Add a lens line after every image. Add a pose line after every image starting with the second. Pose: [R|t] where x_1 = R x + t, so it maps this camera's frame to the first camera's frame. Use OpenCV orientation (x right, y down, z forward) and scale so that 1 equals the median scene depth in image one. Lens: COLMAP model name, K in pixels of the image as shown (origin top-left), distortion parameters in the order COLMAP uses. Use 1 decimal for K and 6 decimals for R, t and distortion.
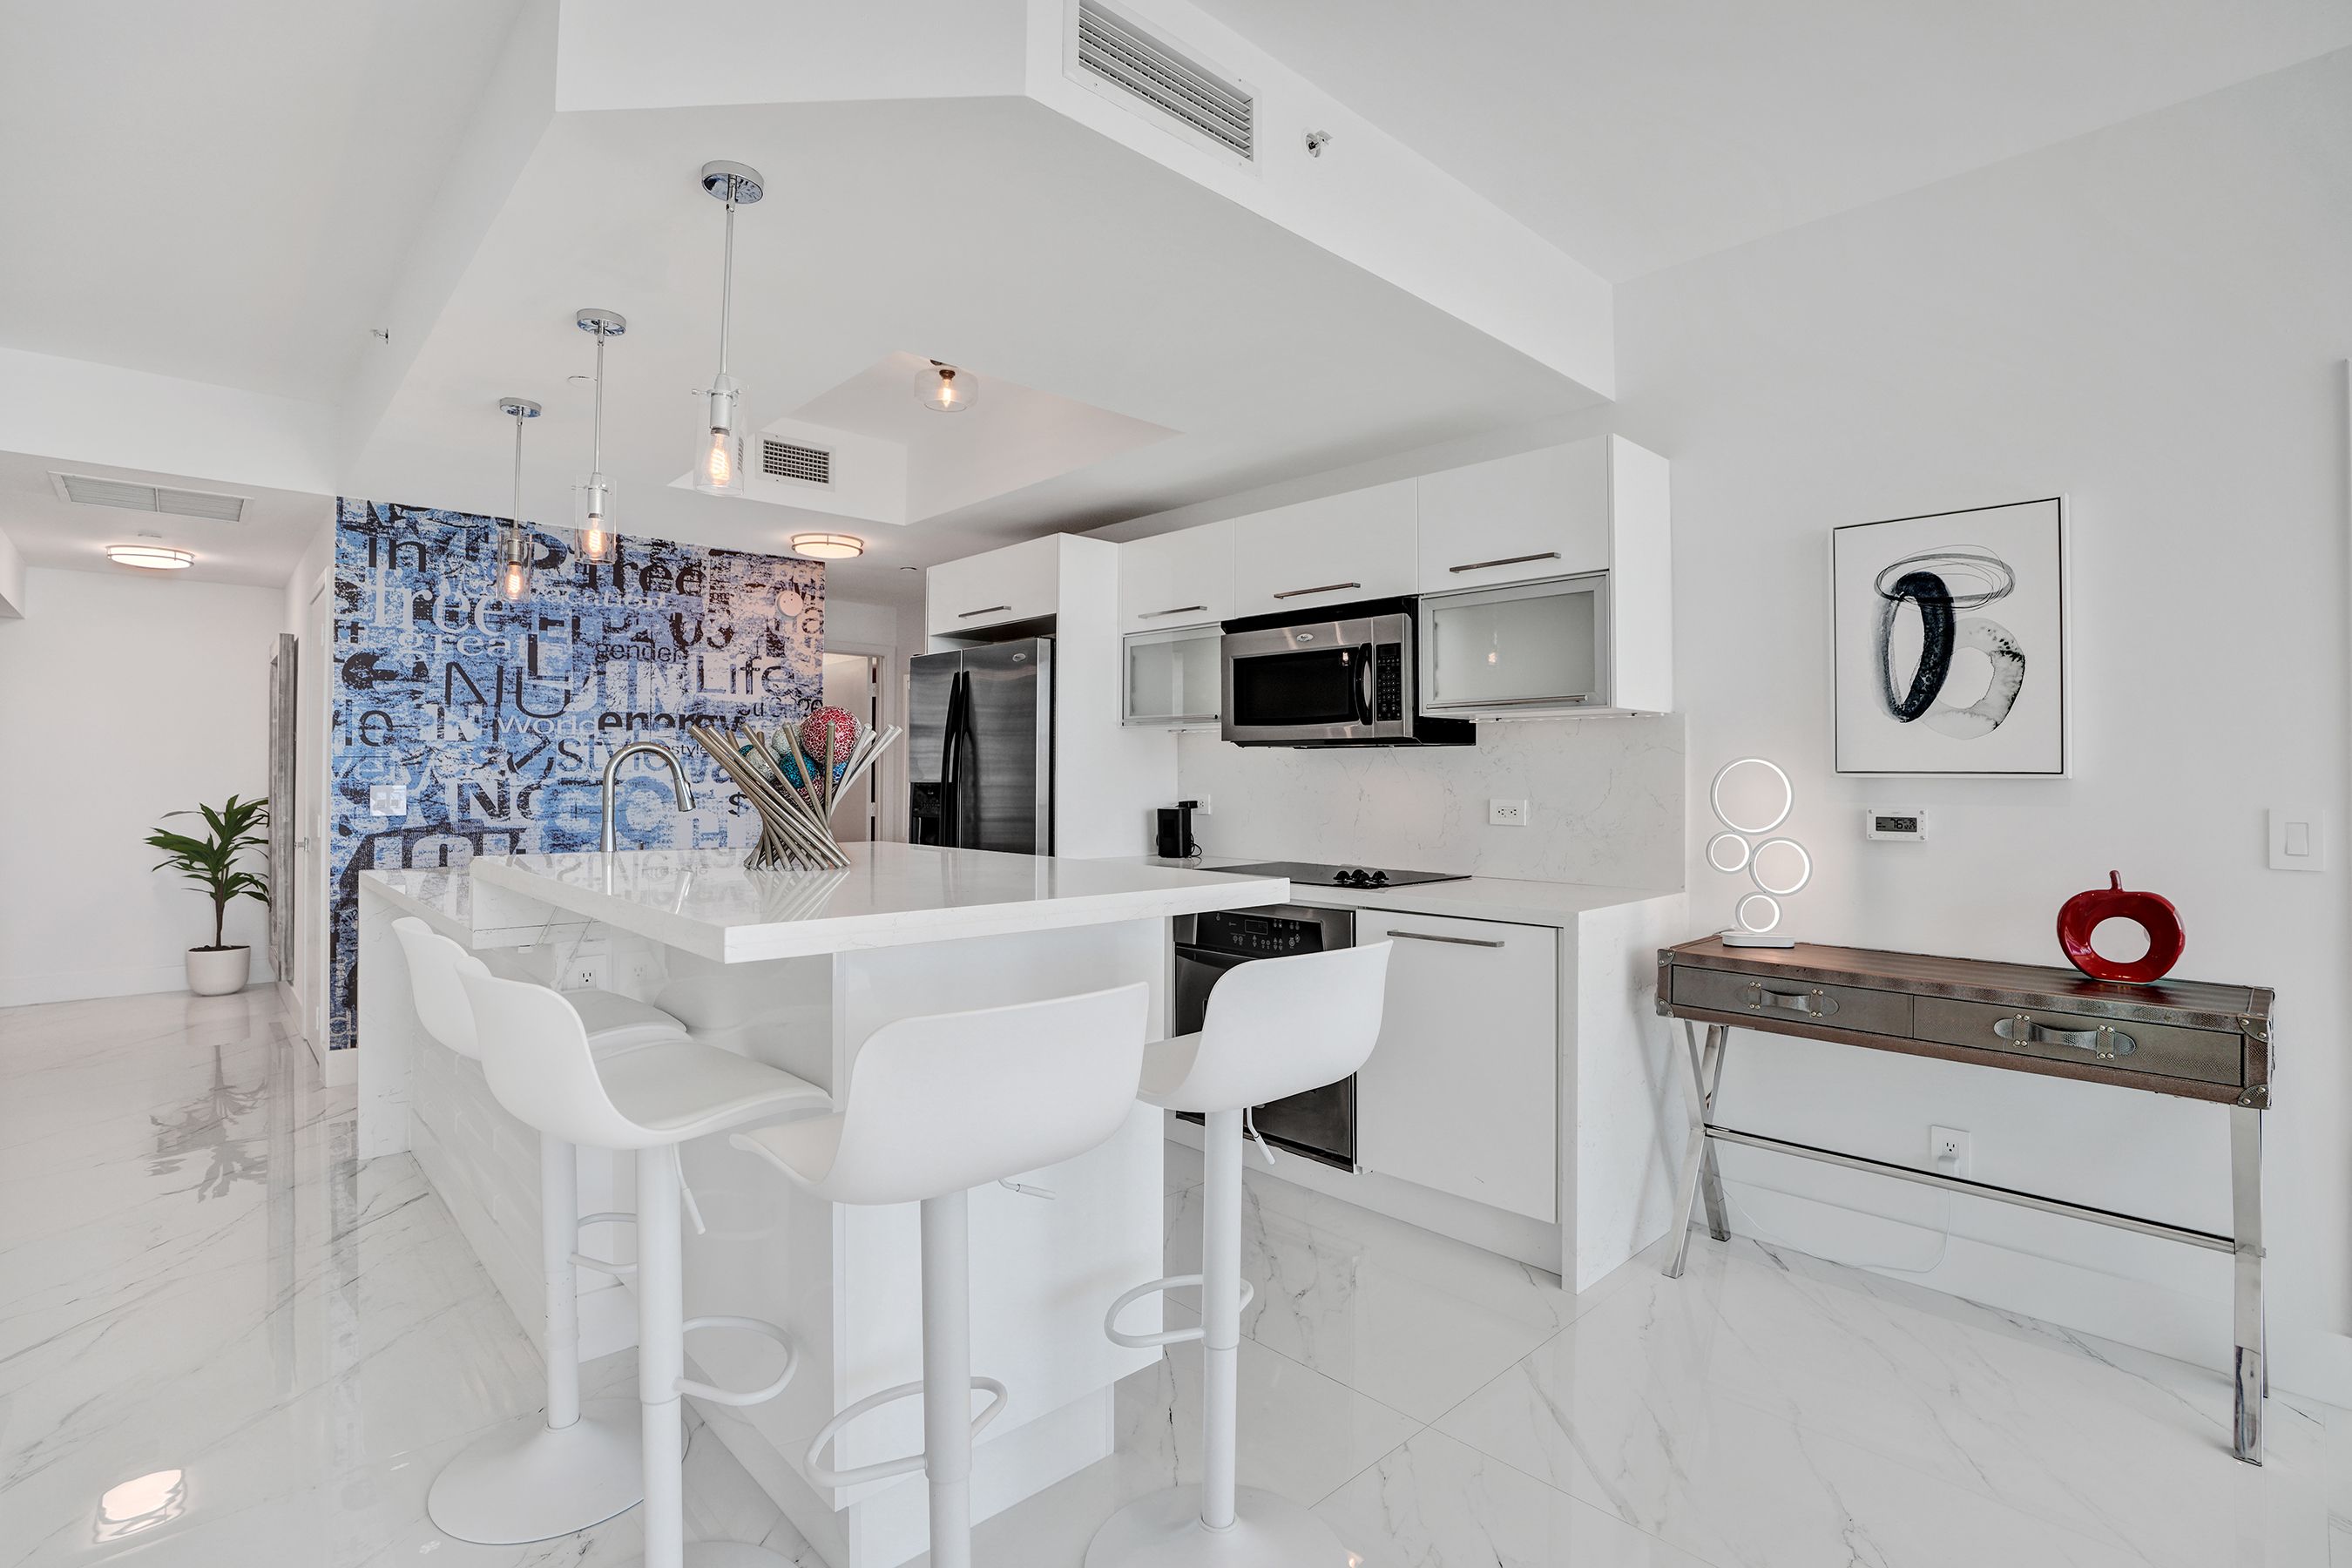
lens RADIAL K [[1100.9, 0, 1151.9], [0, 1100.9, 754.4], [0, 0, 1]] dist [-0.056229, 0.015572]
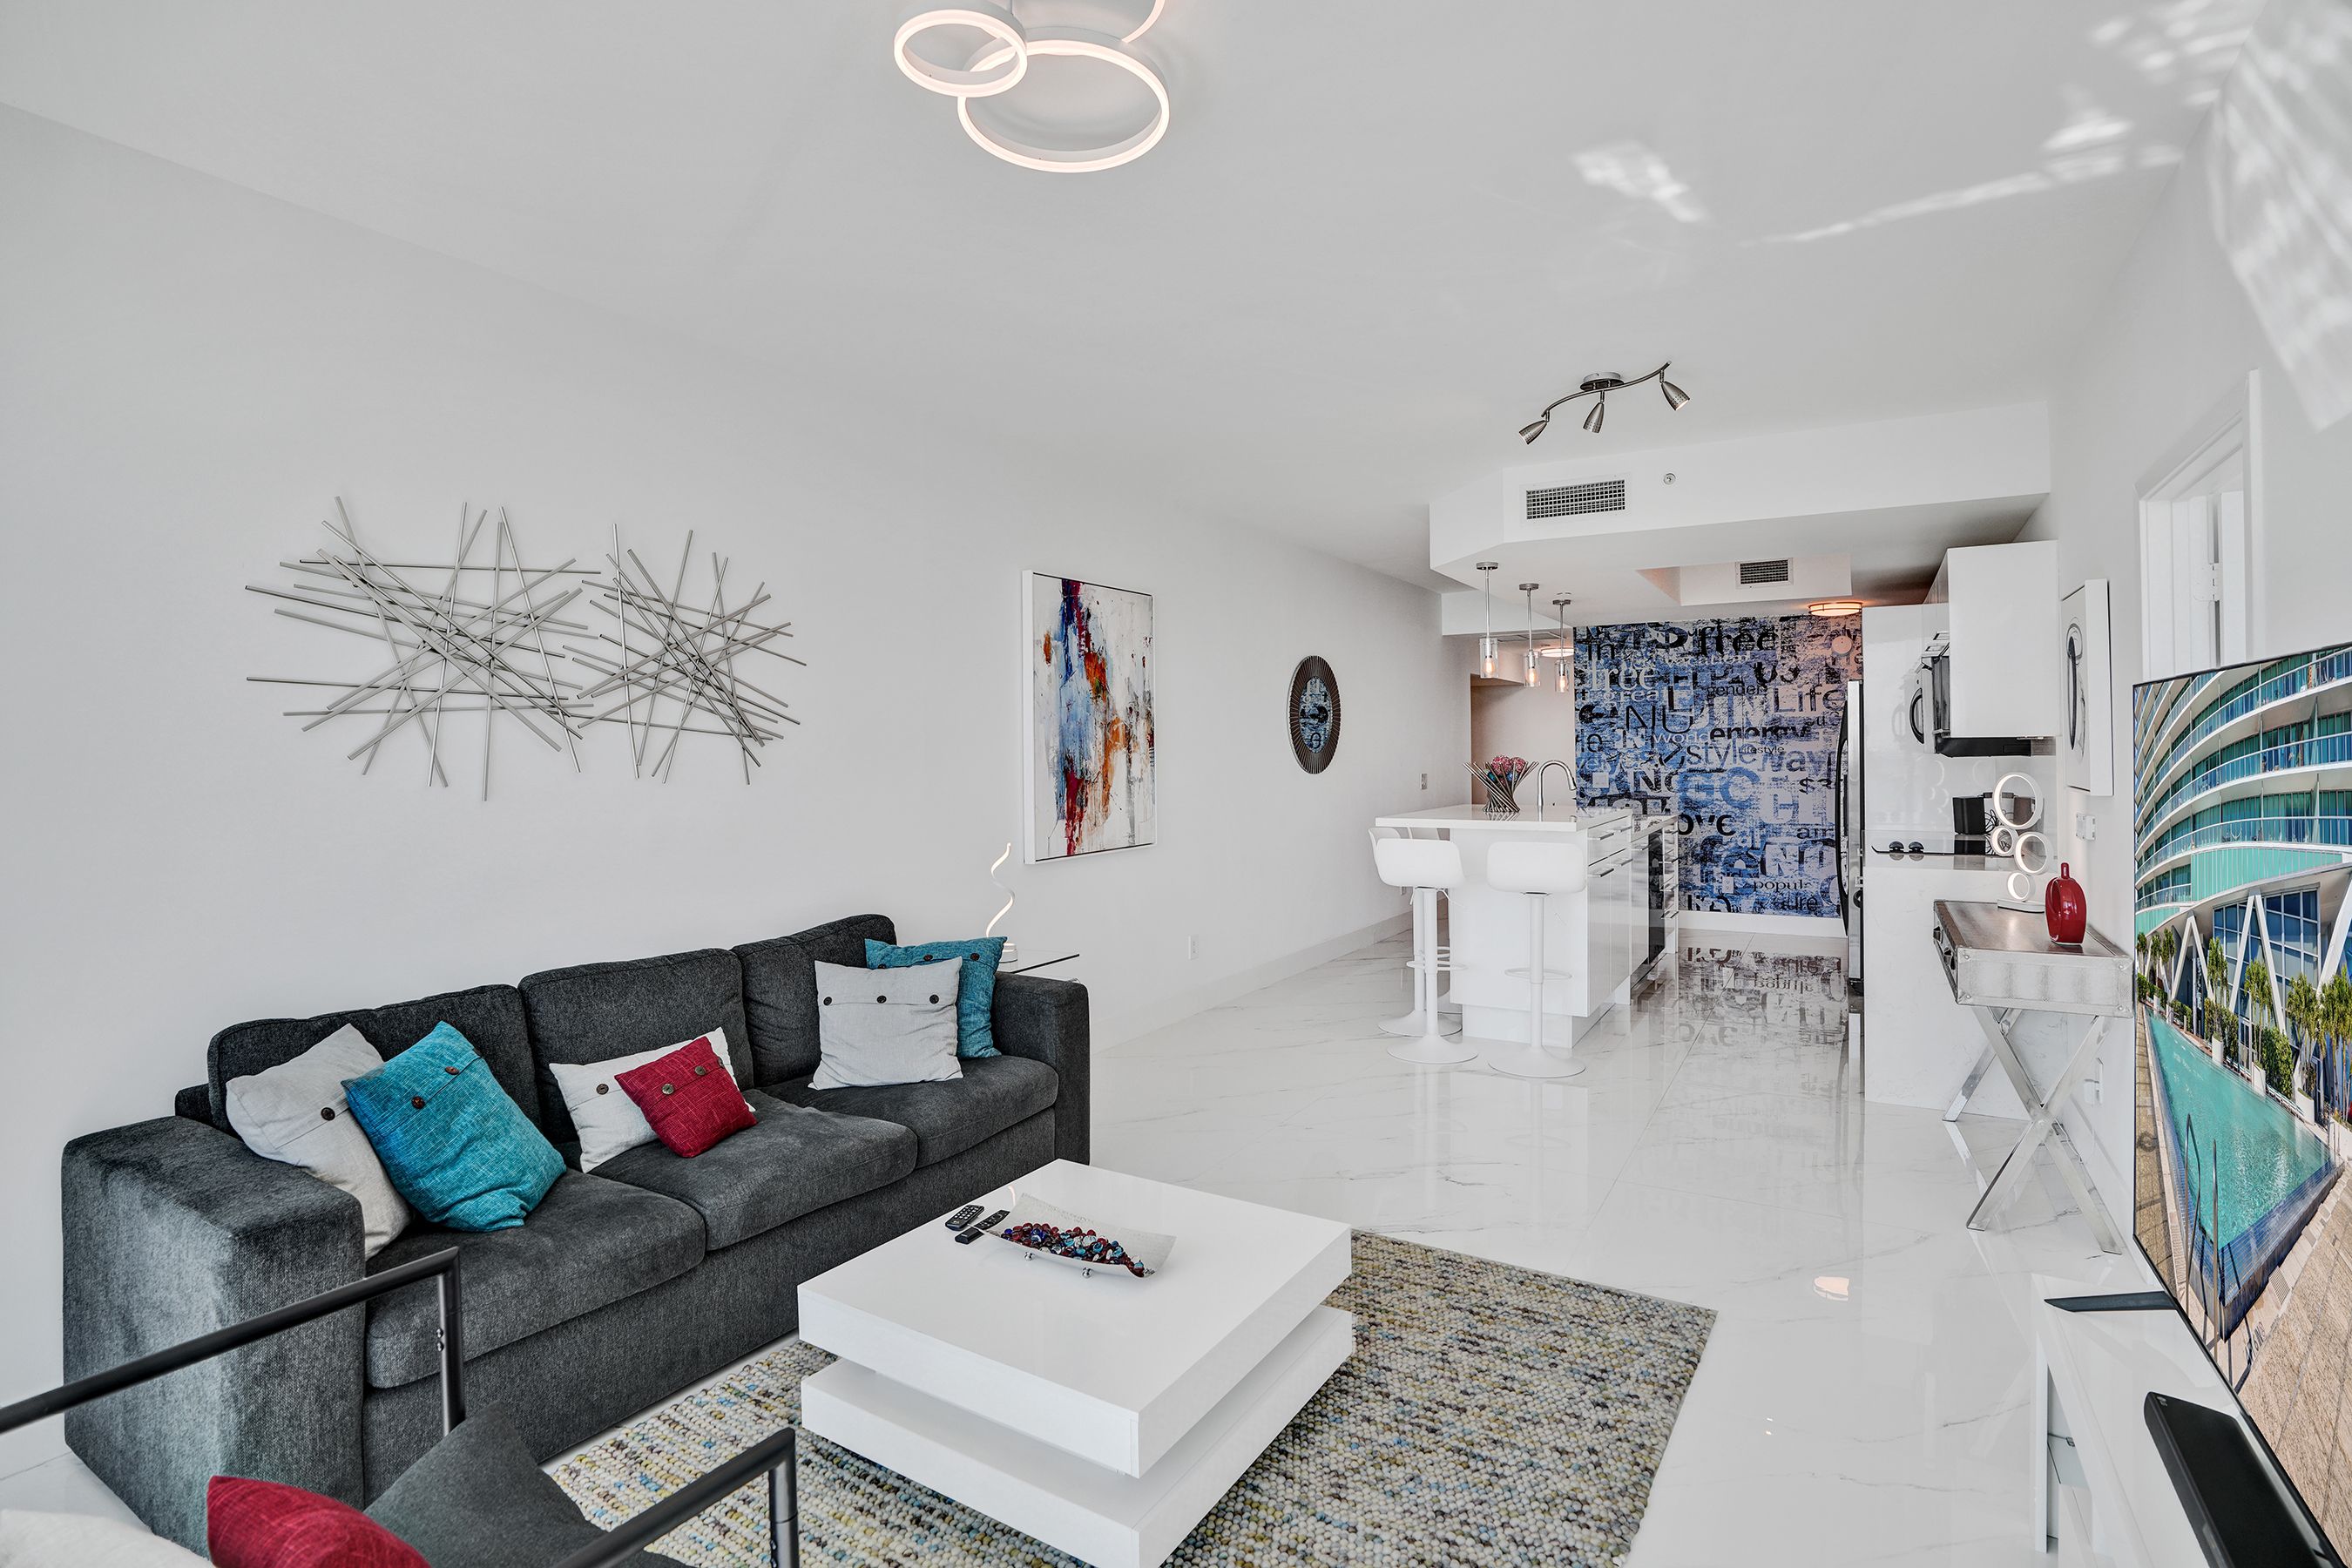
lens RADIAL K [[1100.9, 0, 1195.3], [0, 1100.9, 740.8], [0, 0, 1]] dist [-0.056229, 0.015572]
pose [[0.275242, -0.013184, -0.961285, 0.950438], [0.028949, 0.999566, -0.005420, -0.037227], [0.960939, -0.026336, 0.275504, -0.236120]]
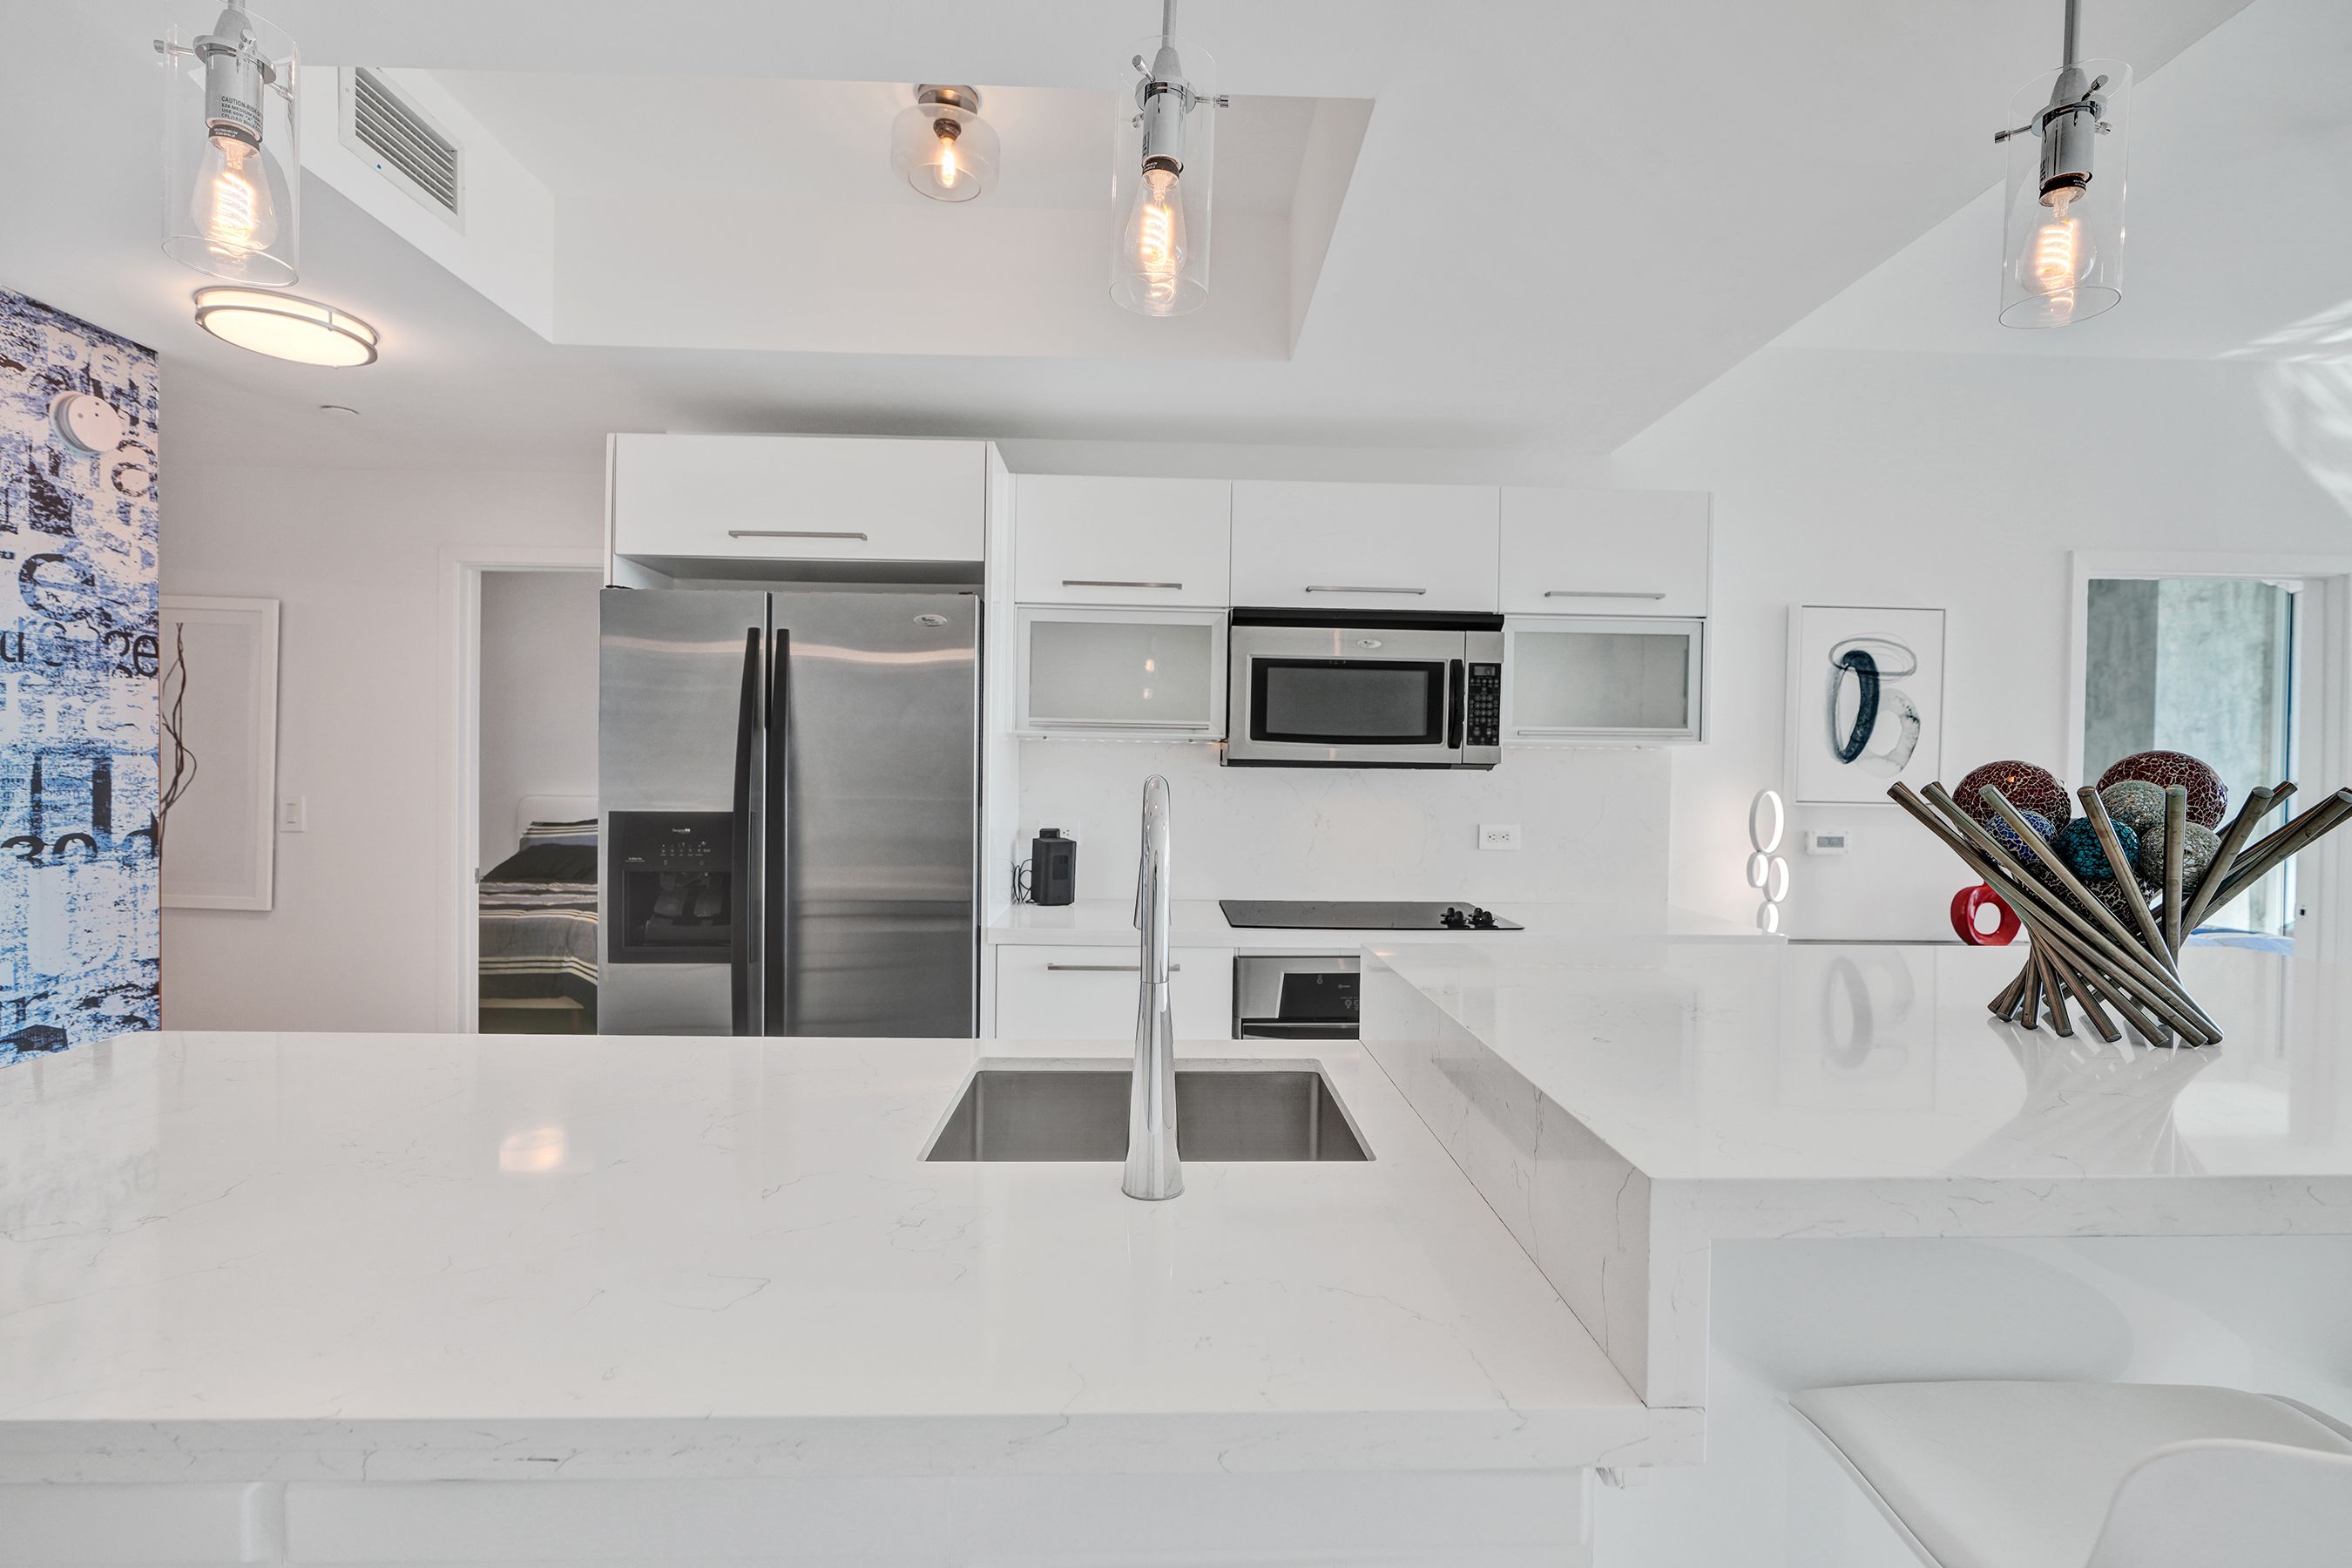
lens RADIAL K [[1100.9, 0, 1185.8], [0, 1100.9, 781.9], [0, 0, 1]] dist [-0.056229, 0.015572]
pose [[0.643723, -0.005050, 0.765242, -0.468672], [-0.027053, 0.999203, 0.029352, -0.014313], [-0.764780, -0.039597, 0.643073, 0.438436]]
